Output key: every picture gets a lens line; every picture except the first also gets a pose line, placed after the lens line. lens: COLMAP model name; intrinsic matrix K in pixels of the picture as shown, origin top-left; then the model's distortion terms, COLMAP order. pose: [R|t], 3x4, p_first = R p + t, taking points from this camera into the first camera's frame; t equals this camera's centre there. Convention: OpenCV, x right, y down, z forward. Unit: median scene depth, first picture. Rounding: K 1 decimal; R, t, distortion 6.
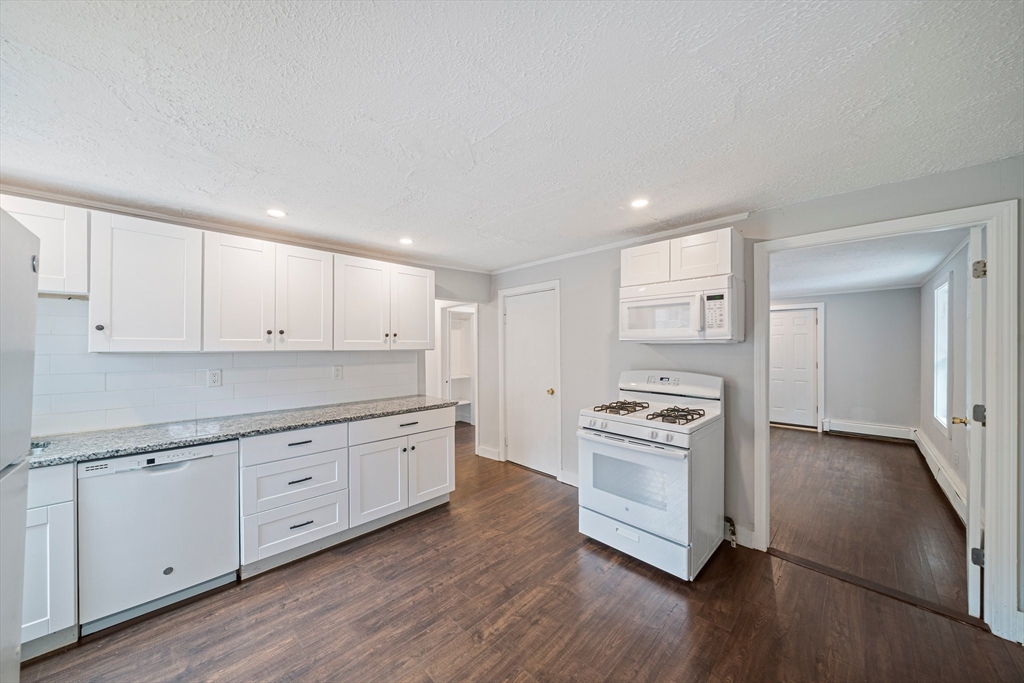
lens RADIAL K [[356.2, 0, 513.8], [0, 356.2, 348.9], [0, 0, 1]] dist [-0.009313, -0.000377]
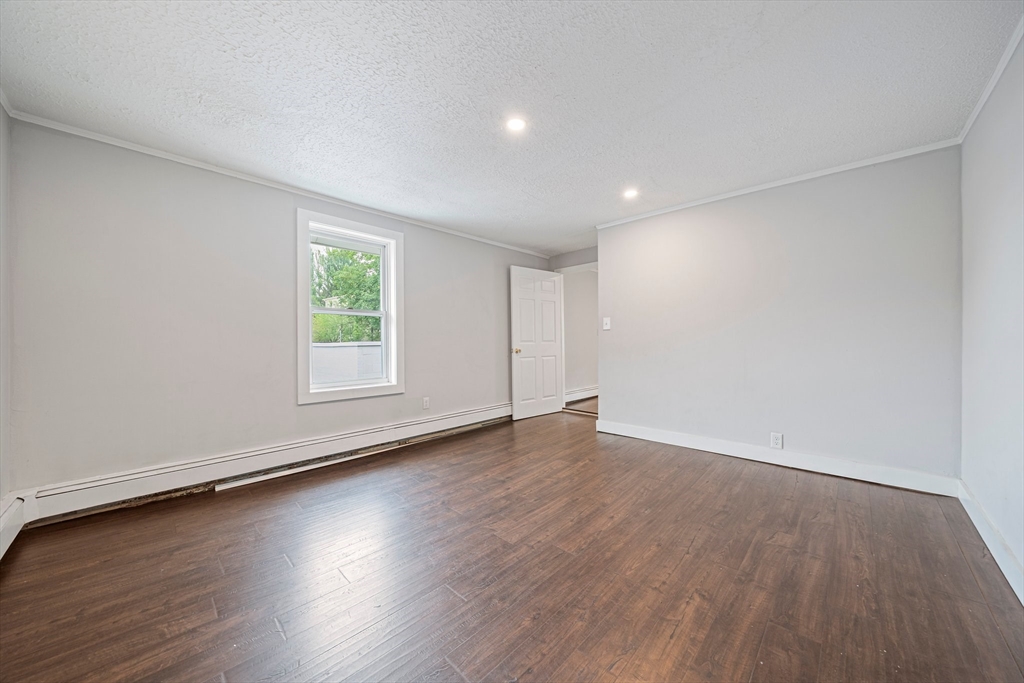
lens RADIAL K [[356.2, 0, 518.2], [0, 356.2, 336.9], [0, 0, 1]] dist [-0.009313, -0.000377]
pose [[-0.999739, 0.000807, -0.022845, 0.600351], [0.000825, 0.999999, -0.000775, 0.058740], [0.022844, -0.000794, -0.999739, 1.350786]]
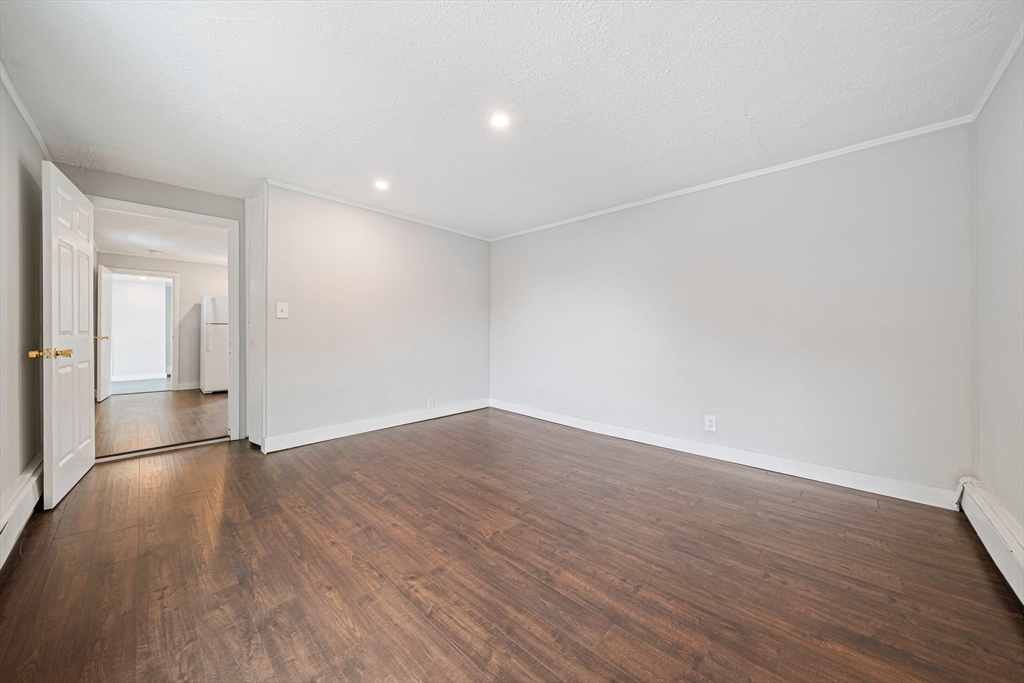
lens RADIAL K [[356.2, 0, 502.8], [0, 356.2, 334.8], [0, 0, 1]] dist [-0.009313, -0.000377]
pose [[0.006650, 0.001816, -0.999976, 0.988236], [-0.009888, 0.999950, 0.001750, 0.065912], [0.999929, 0.009876, 0.006668, 0.958443]]
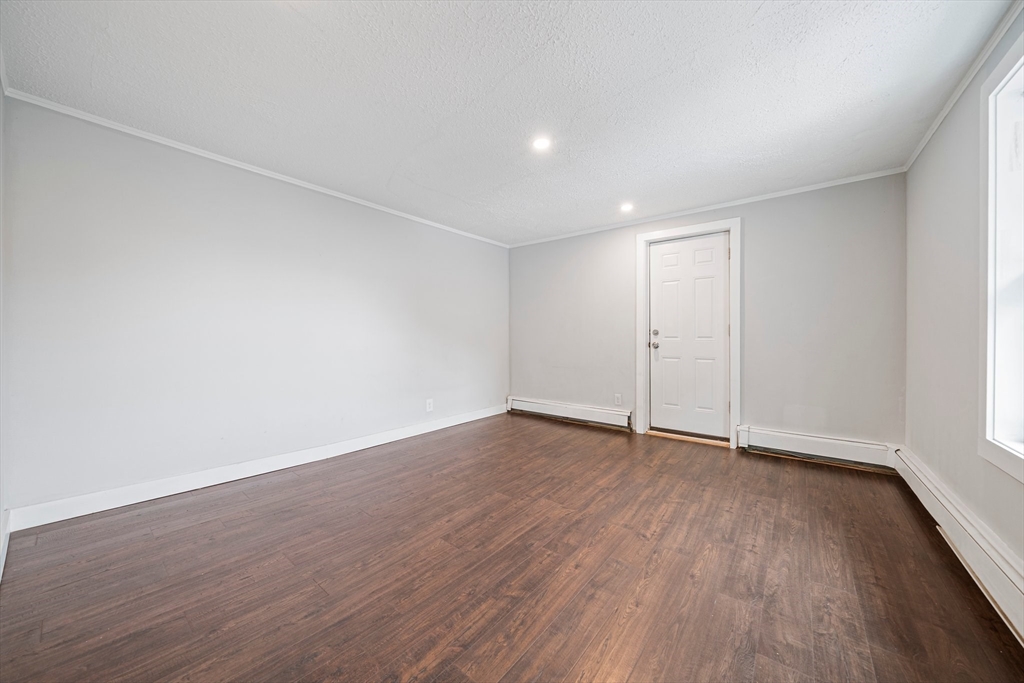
lens RADIAL K [[356.2, 0, 513.4], [0, 356.2, 341.3], [0, 0, 1]] dist [-0.009313, -0.000377]
pose [[0.994391, -0.005079, 0.105643, 0.512067], [0.004188, 0.999954, 0.008658, 0.064860], [-0.105682, -0.008167, 0.994366, 0.531104]]
